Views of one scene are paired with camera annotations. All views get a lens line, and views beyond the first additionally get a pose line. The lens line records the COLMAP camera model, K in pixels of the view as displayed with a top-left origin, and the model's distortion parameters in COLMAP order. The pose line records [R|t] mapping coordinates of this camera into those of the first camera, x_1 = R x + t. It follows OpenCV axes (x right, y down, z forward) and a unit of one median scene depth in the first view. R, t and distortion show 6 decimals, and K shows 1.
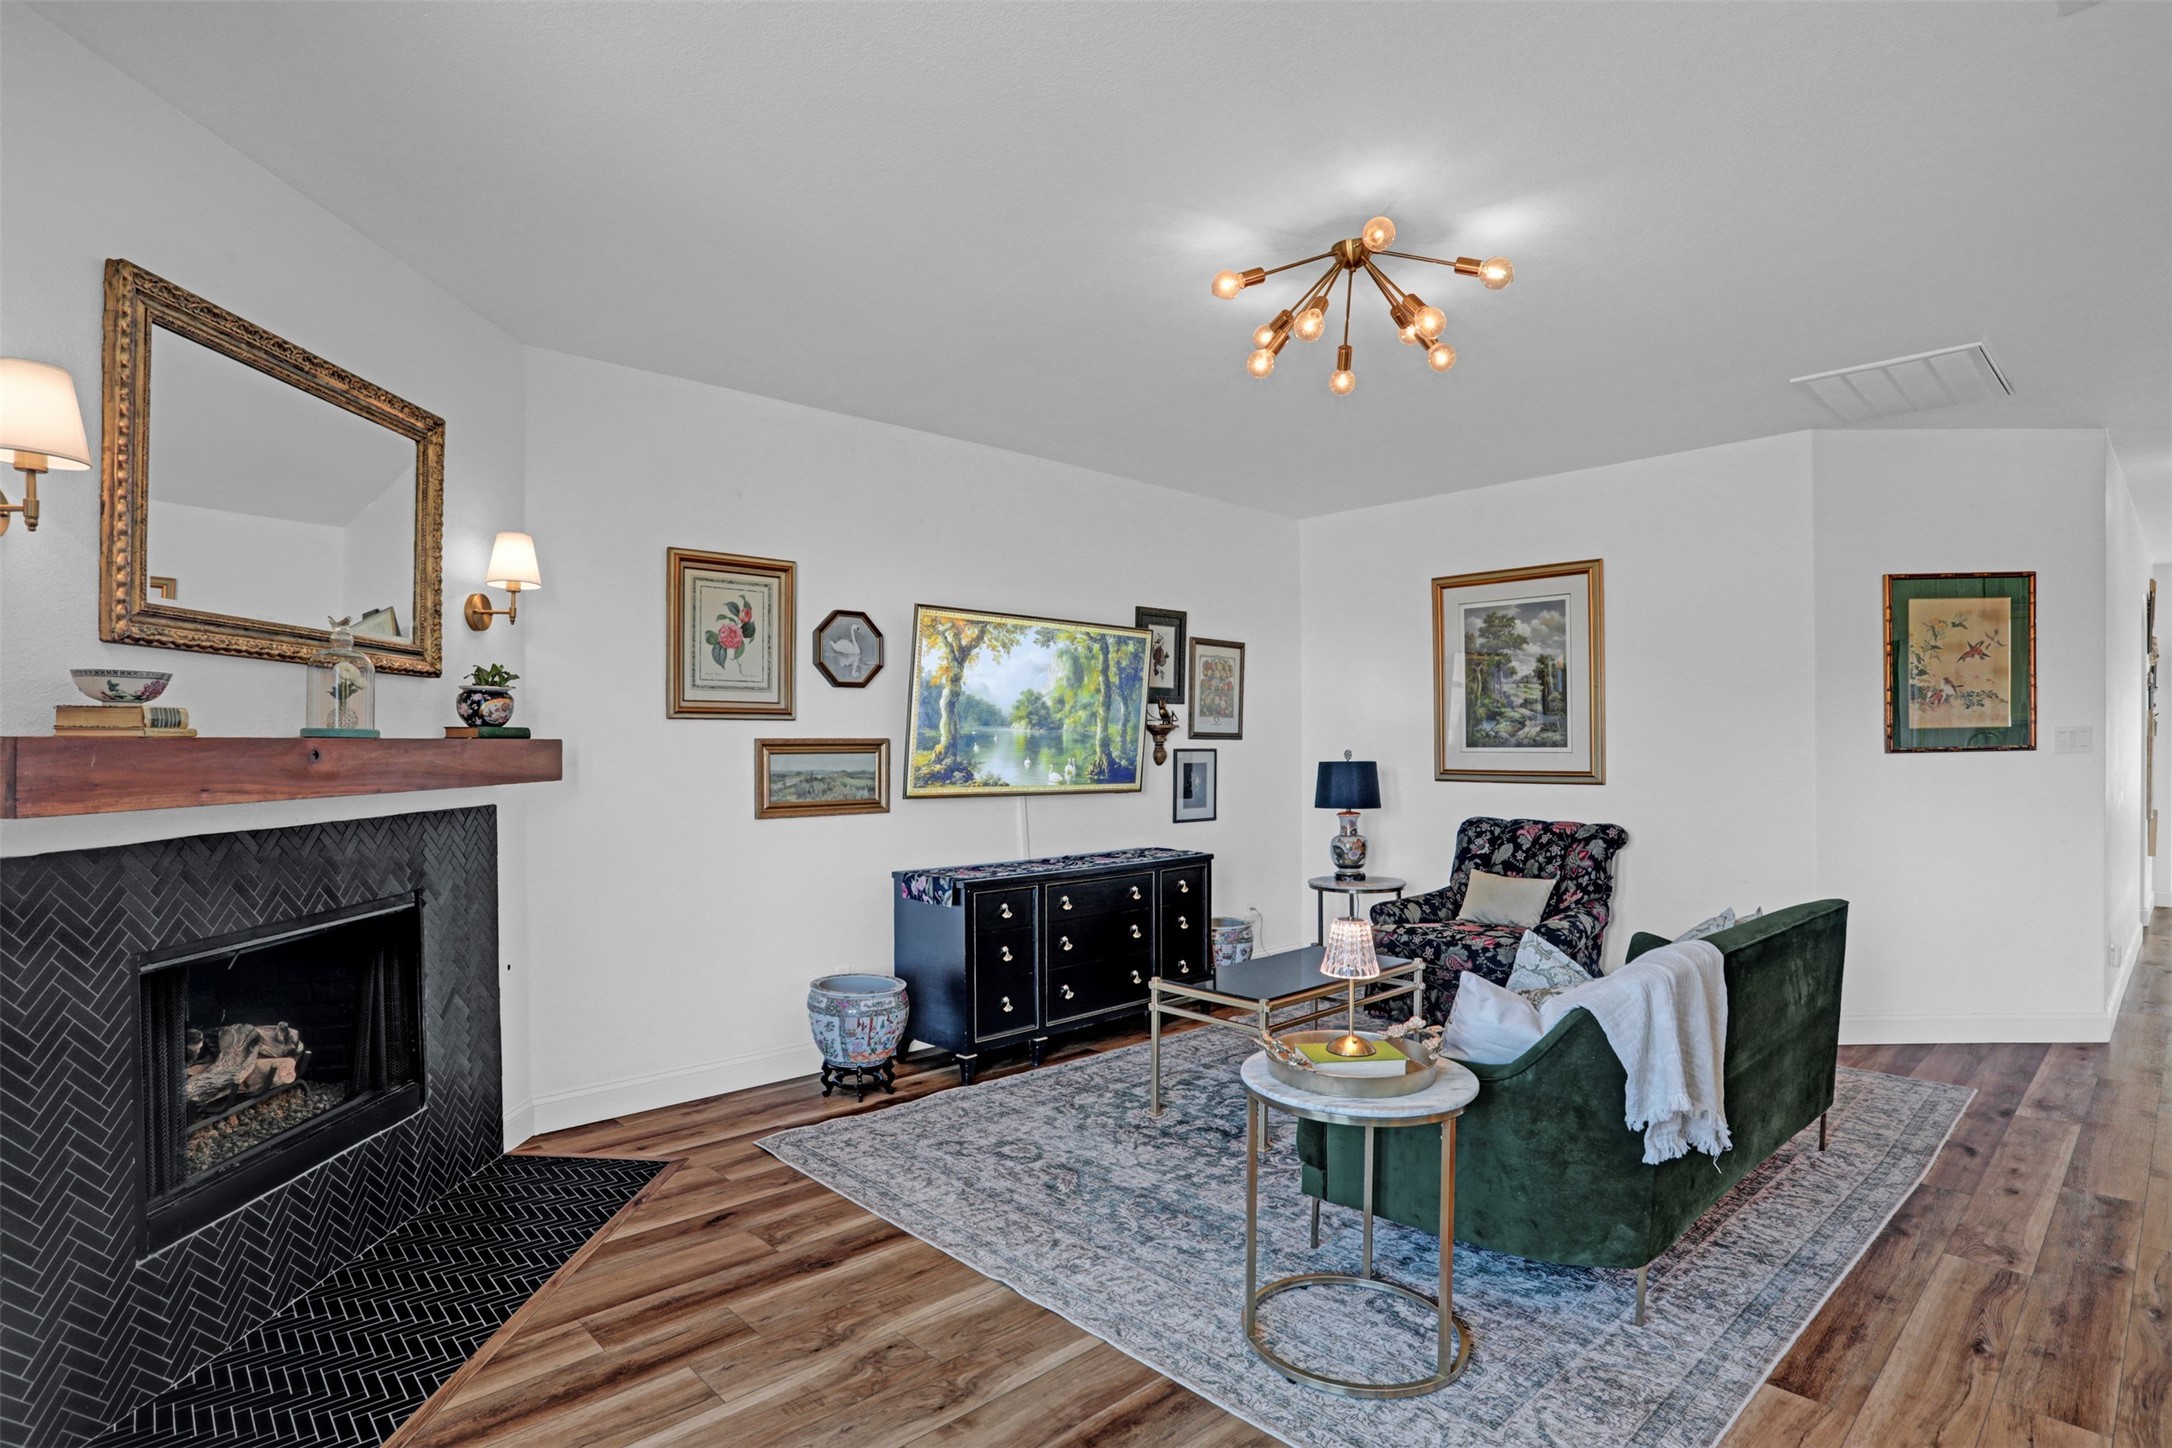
lens RADIAL K [[1081.9, 0, 1083.7], [0, 1081.9, 738.6], [0, 0, 1]] dist [-0.069849, 0.031522]
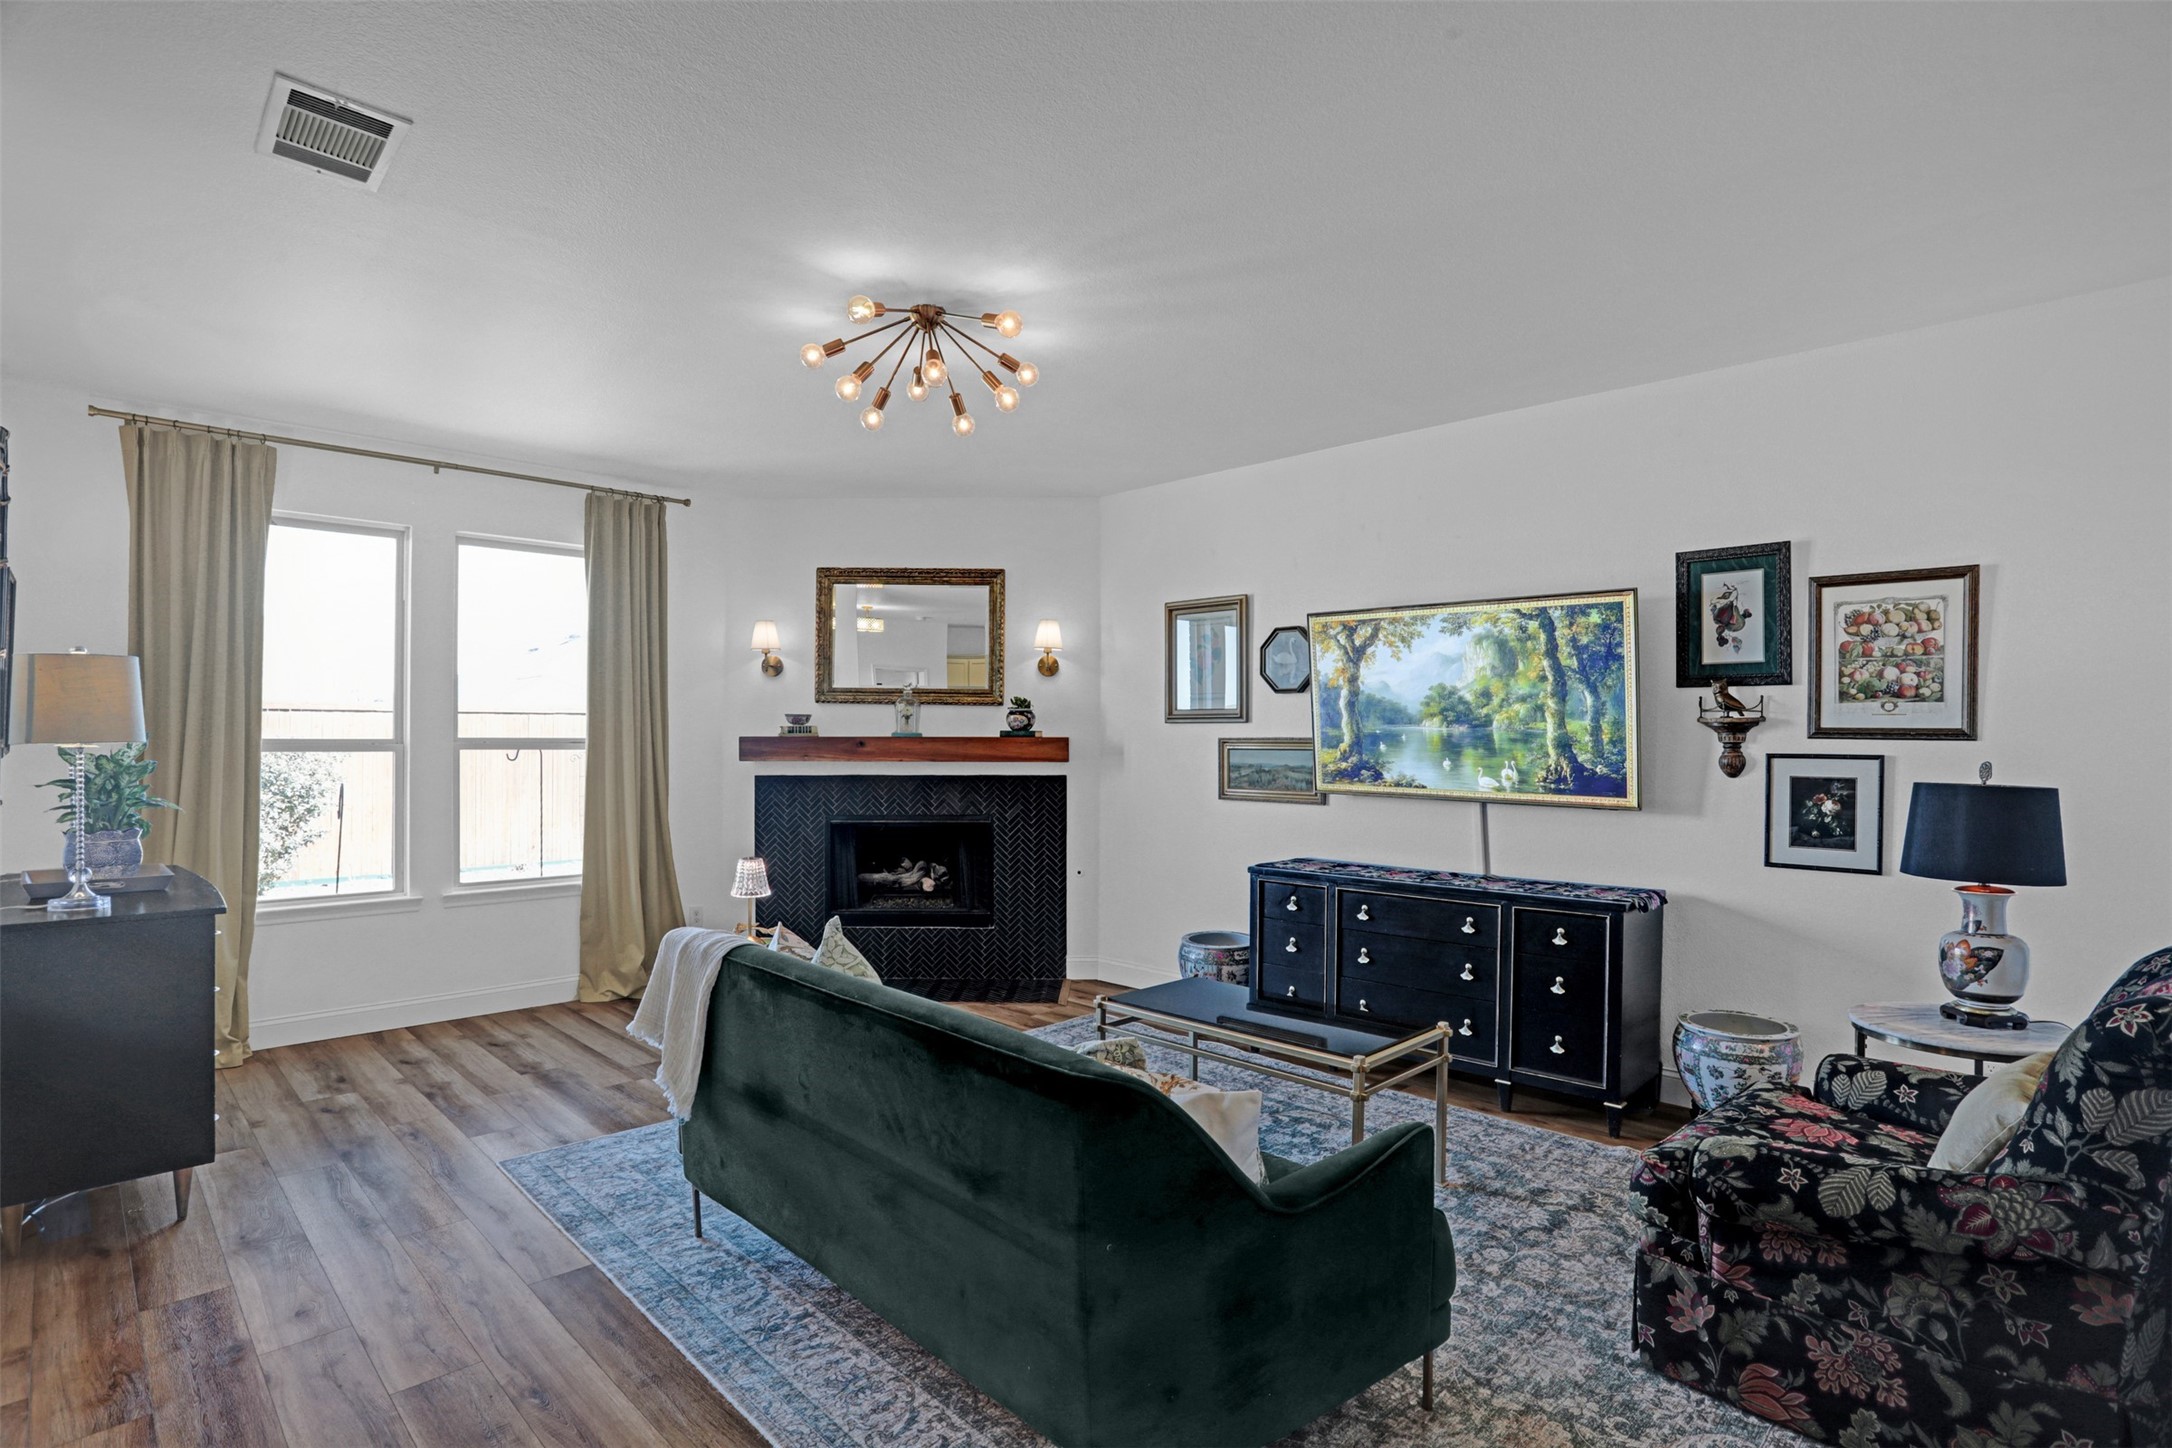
lens RADIAL K [[1081.9, 0, 1083.7], [0, 1081.9, 738.6], [0, 0, 1]] dist [-0.069849, 0.031522]
pose [[0.052131, 0.003141, -0.998635, 0.849873], [0.000235, 0.999995, 0.003158, -0.002115], [0.998640, -0.000399, 0.052130, 0.662959]]
